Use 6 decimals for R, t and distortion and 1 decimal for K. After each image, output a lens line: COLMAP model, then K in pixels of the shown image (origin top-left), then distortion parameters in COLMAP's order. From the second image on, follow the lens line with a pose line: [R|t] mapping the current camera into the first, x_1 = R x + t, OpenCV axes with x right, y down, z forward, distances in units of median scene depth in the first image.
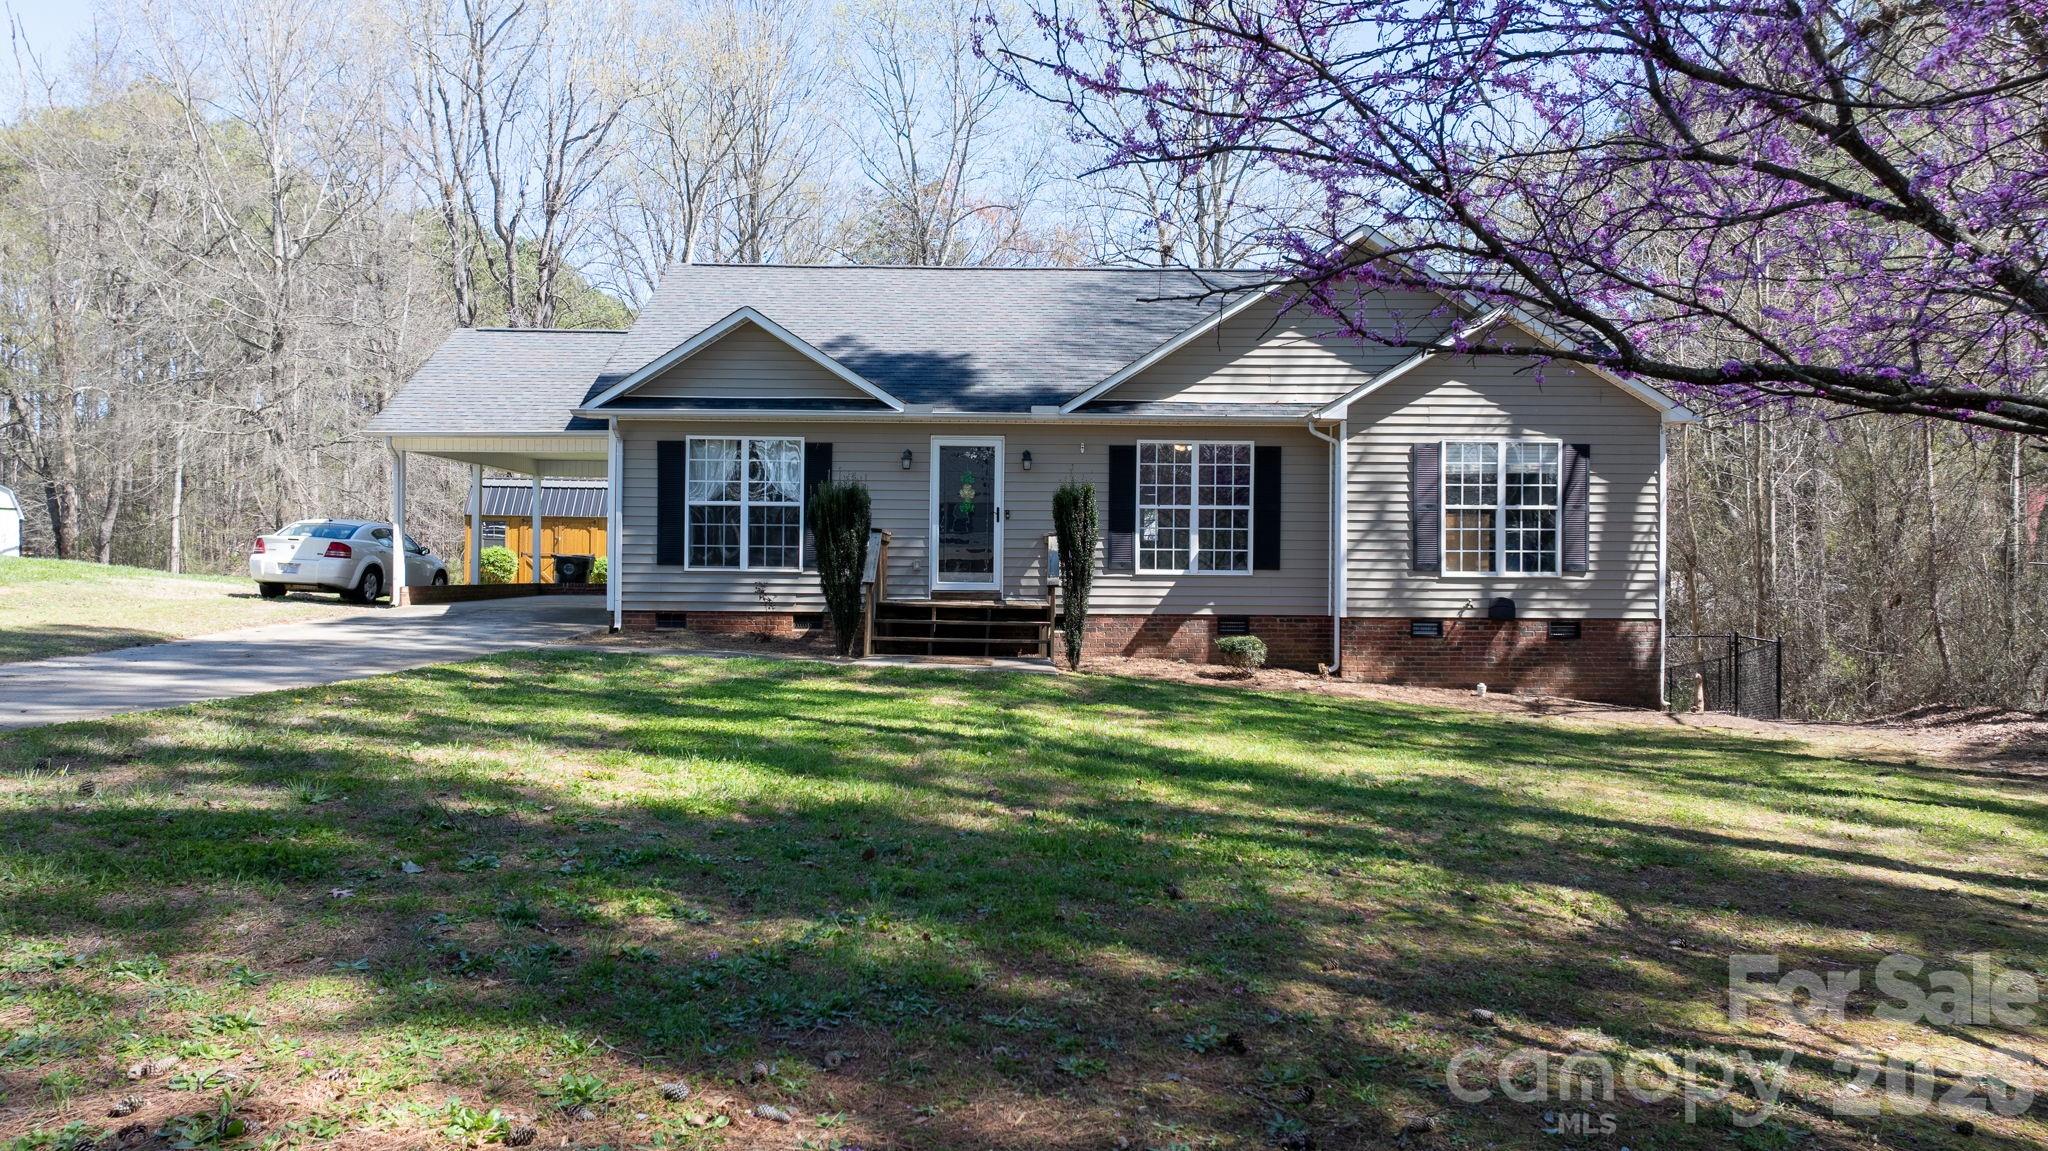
lens RADIAL K [[1410.2, 0, 1024.0], [0, 1410.2, 575.5], [0, 0, 1]] dist [-0.000796, -0.001120]
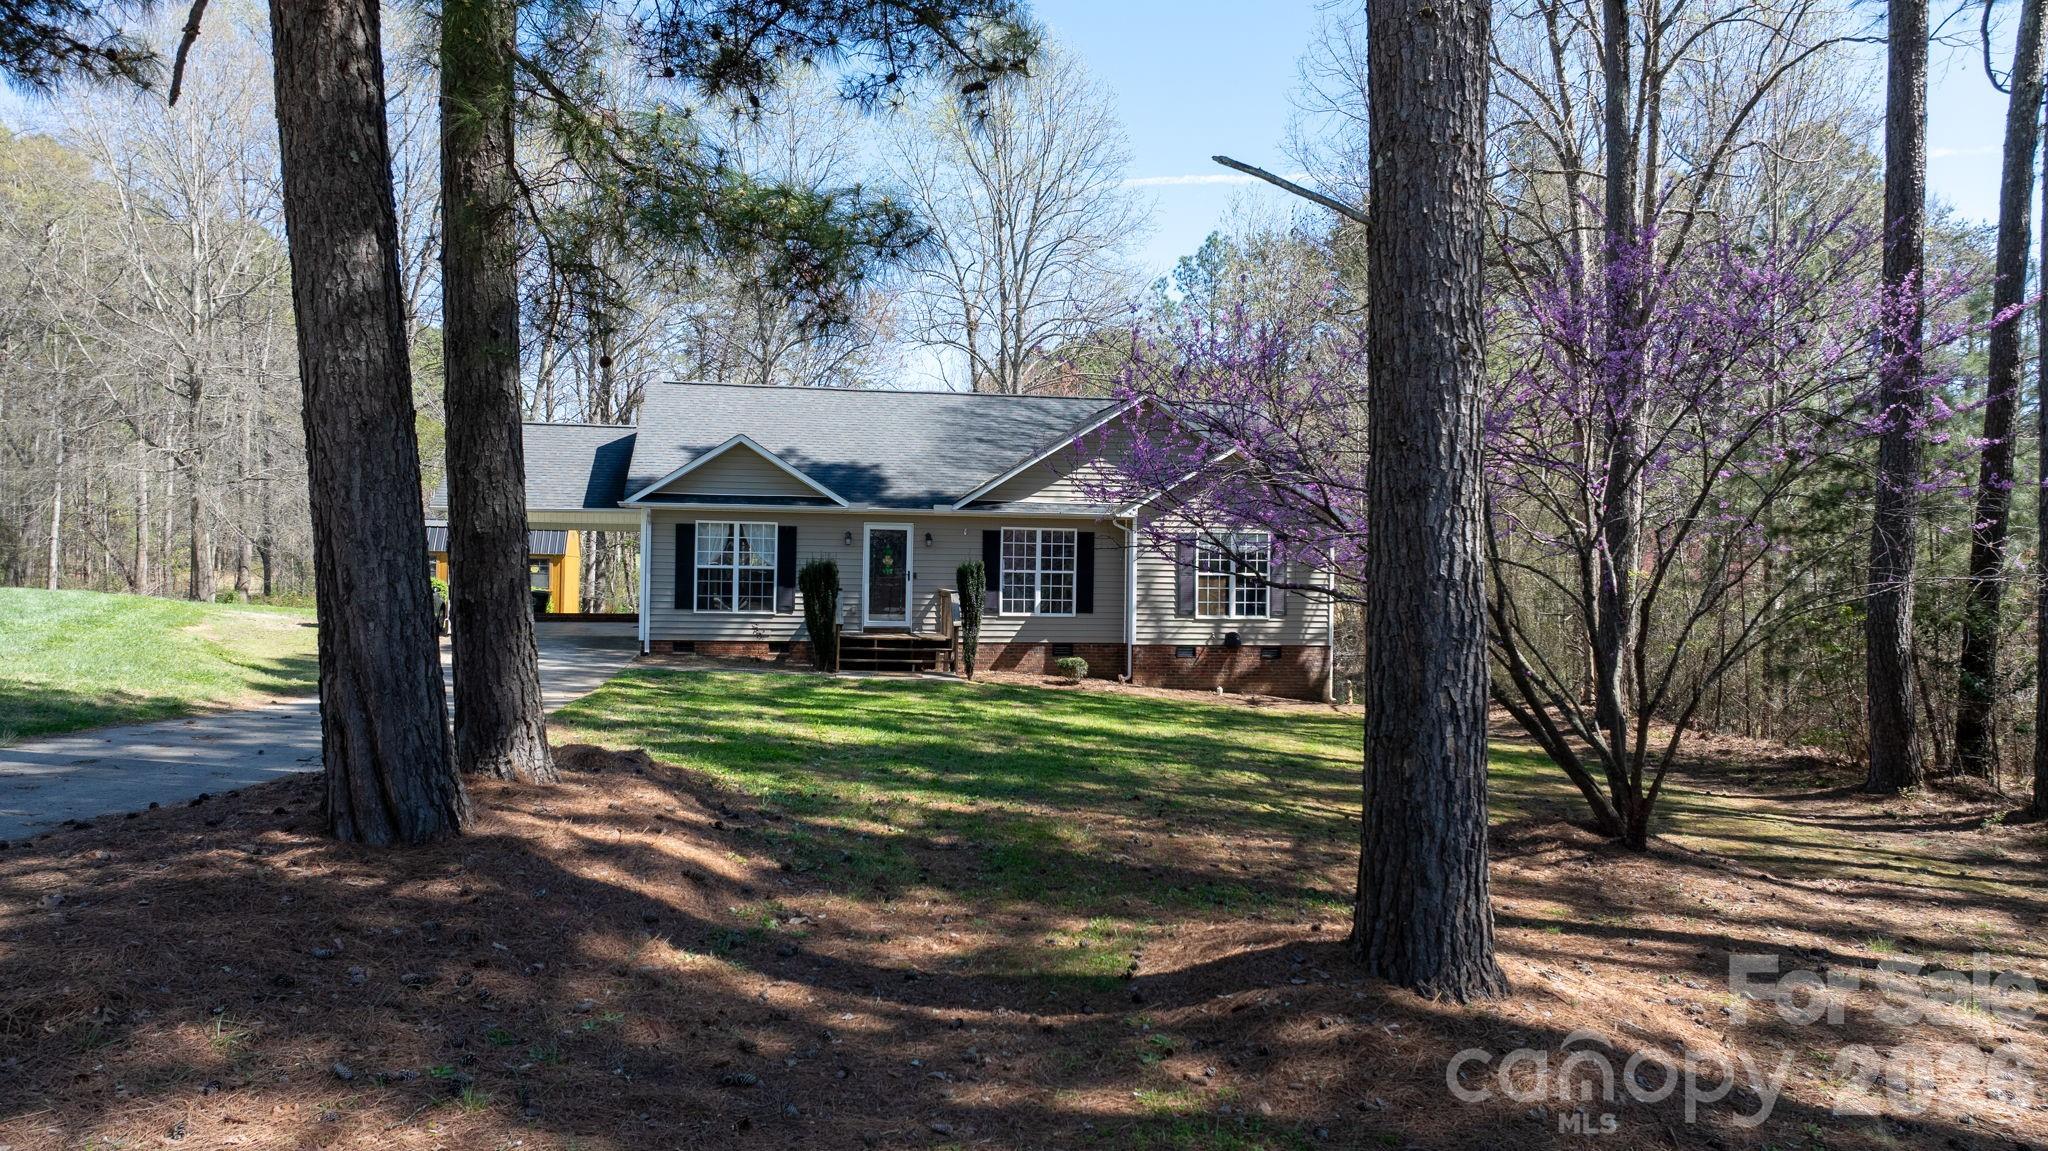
lens RADIAL K [[1410.2, 0, 1024.0], [0, 1410.2, 575.5], [0, 0, 1]] dist [-0.000796, -0.001120]
pose [[0.985909, 0.007251, 0.167126, -0.148264], [-0.006541, 0.999967, -0.004801, -0.037327], [-0.167155, 0.003640, 0.985924, -0.493896]]
